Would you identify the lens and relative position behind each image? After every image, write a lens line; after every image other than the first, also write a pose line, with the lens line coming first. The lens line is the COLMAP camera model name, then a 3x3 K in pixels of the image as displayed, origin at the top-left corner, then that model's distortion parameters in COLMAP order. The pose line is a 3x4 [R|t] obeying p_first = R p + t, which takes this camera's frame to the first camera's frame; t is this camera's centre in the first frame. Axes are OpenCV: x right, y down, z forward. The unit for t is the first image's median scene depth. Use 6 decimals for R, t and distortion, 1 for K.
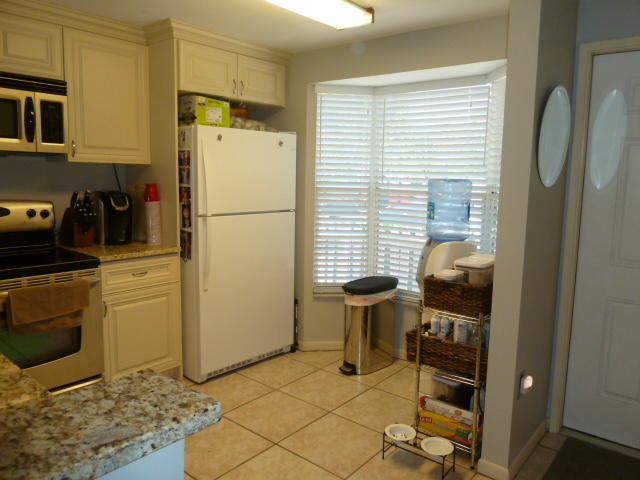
lens RADIAL K [[482.9, 0, 320.3], [0, 482.9, 238.2], [0, 0, 1]] dist [0.000598, 0.001417]
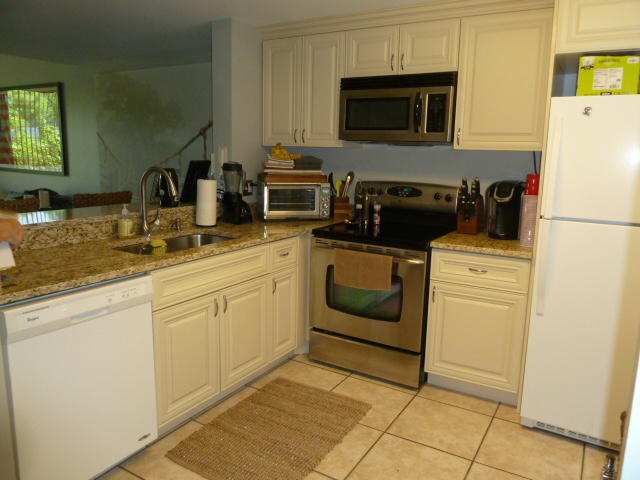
lens RADIAL K [[479.8, 0, 320.0], [0, 479.8, 240.0], [0, 0, 1]] dist [0.002145, -0.054586]
pose [[0.165359, 0.157786, -0.973530, 0.428007], [-0.150474, 0.979598, 0.133211, -0.056555], [0.974687, 0.124463, 0.185728, 0.506425]]
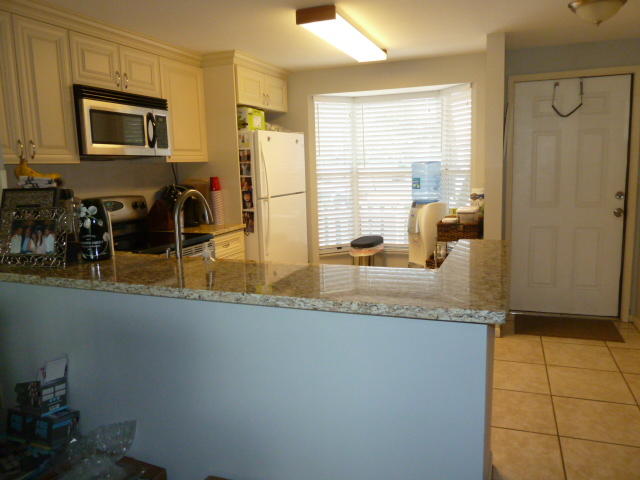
lens RADIAL K [[482.9, 0, 320.3], [0, 482.9, 238.2], [0, 0, 1]] dist [0.000598, 0.001417]
pose [[0.944876, -0.098144, 0.312374, -0.510223], [0.092128, 0.995167, 0.033999, 0.031546], [-0.314201, -0.003346, 0.949351, -0.304083]]
